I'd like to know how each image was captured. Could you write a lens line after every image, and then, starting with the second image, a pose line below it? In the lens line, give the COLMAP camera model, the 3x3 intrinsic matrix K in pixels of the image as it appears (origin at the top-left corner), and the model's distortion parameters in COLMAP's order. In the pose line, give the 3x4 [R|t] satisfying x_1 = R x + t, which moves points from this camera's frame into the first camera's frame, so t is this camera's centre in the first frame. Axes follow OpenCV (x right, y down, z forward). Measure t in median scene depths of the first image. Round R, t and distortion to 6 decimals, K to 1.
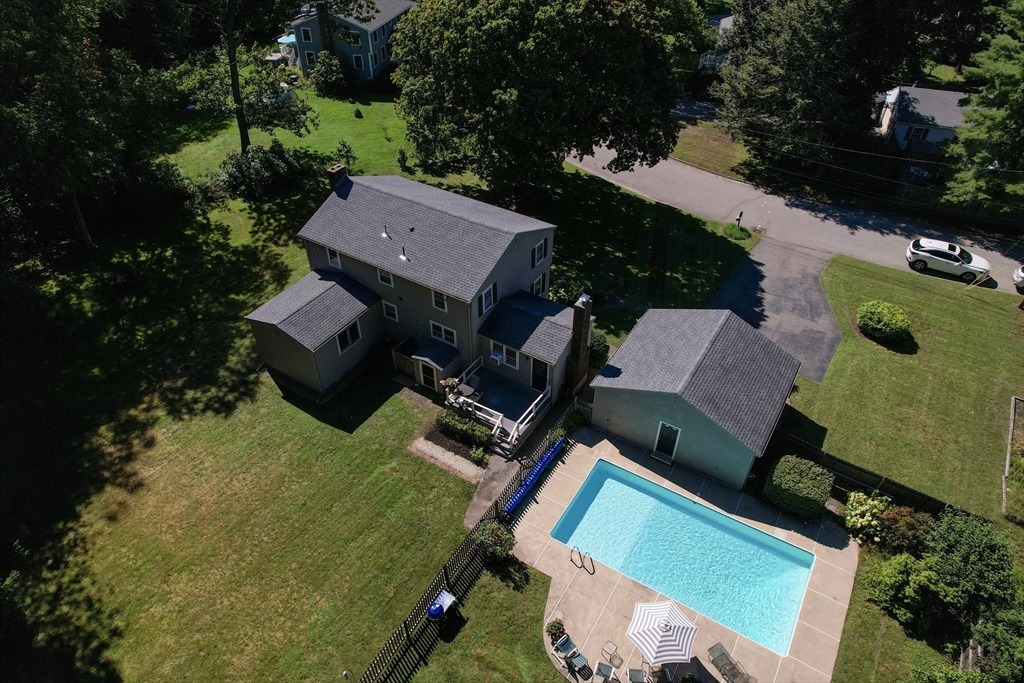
lens RADIAL K [[658.7, 0, 511.9], [0, 658.7, 344.8], [0, 0, 1]] dist [-0.088380, 0.089786]
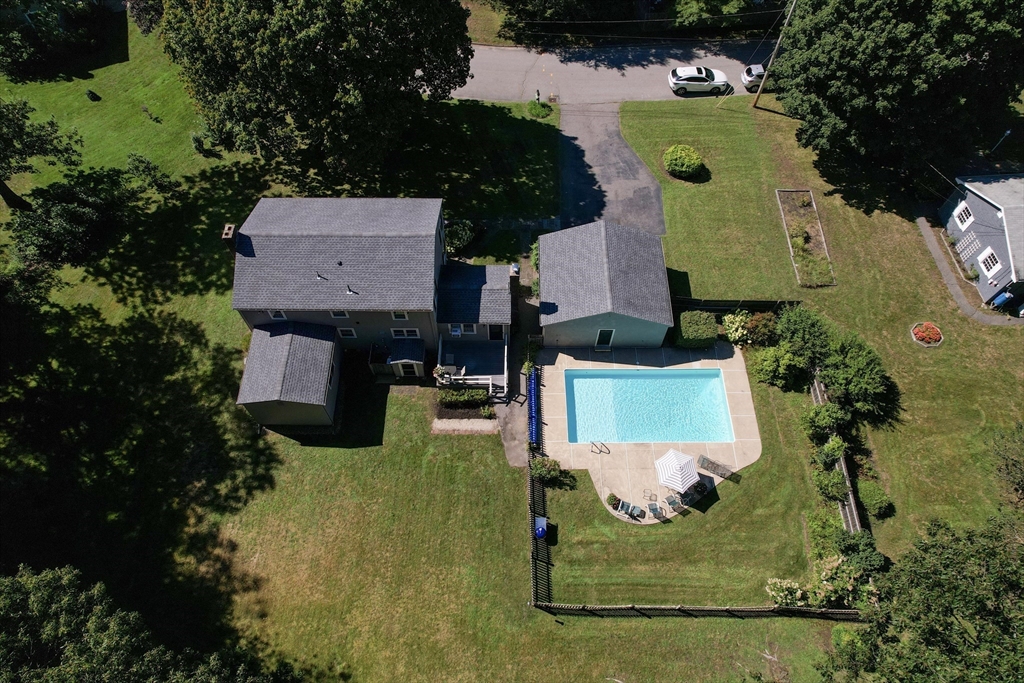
lens RADIAL K [[664.2, 0, 512.0], [0, 664.2, 341.5], [0, 0, 1]] dist [-0.031762, -0.002990]
pose [[0.845978, -0.457124, 0.274517, -0.284539], [0.340806, 0.859490, 0.380957, -0.404311], [-0.410090, -0.228724, 0.882900, -0.133489]]
